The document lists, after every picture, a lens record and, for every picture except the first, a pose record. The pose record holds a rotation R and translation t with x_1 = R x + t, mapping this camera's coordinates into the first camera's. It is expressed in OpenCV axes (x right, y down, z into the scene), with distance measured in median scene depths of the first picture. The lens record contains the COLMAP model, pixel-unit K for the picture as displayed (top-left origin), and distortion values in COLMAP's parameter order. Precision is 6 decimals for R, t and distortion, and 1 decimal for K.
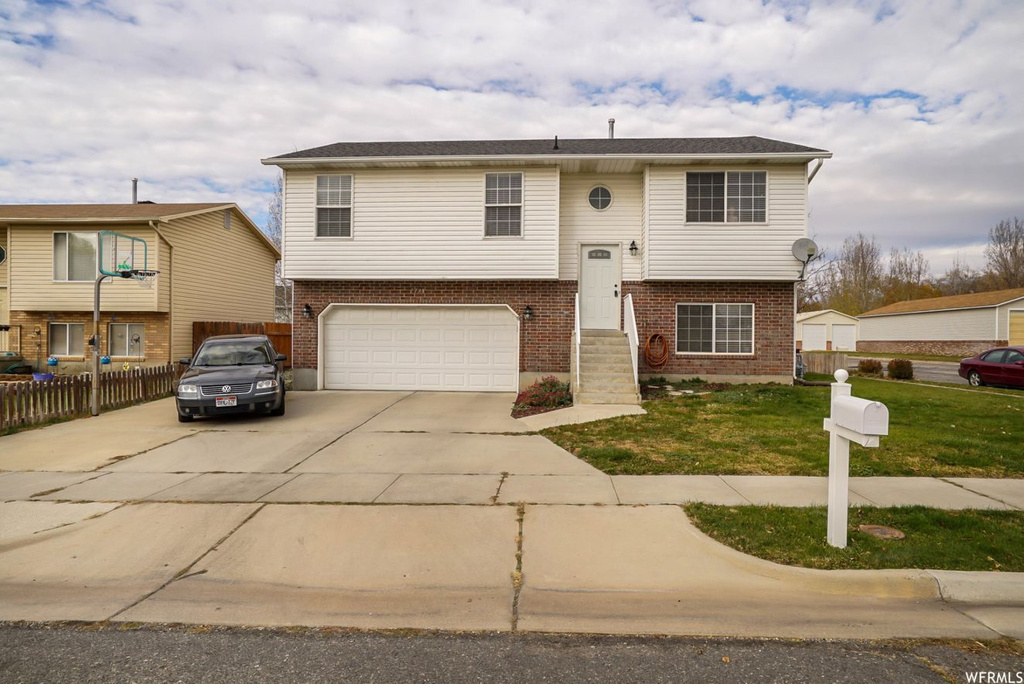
lens RADIAL K [[565.0, 0, 512.0], [0, 565.0, 342.0], [0, 0, 1]] dist [-0.034578, 0.000033]
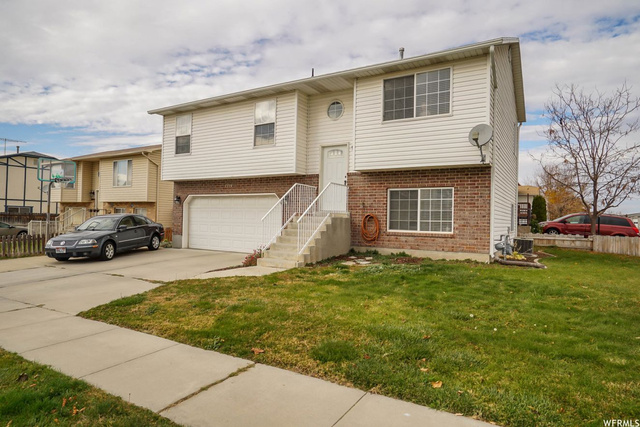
lens RADIAL K [[373.4, 0, 320.0], [0, 373.4, 213.5], [0, 0, 1]] dist [-0.044726, -0.000524]
pose [[0.892363, 0.002702, -0.451311, 0.525715], [-0.012633, 0.999740, -0.018994, 0.000181], [0.451142, 0.022651, 0.892165, 0.227294]]
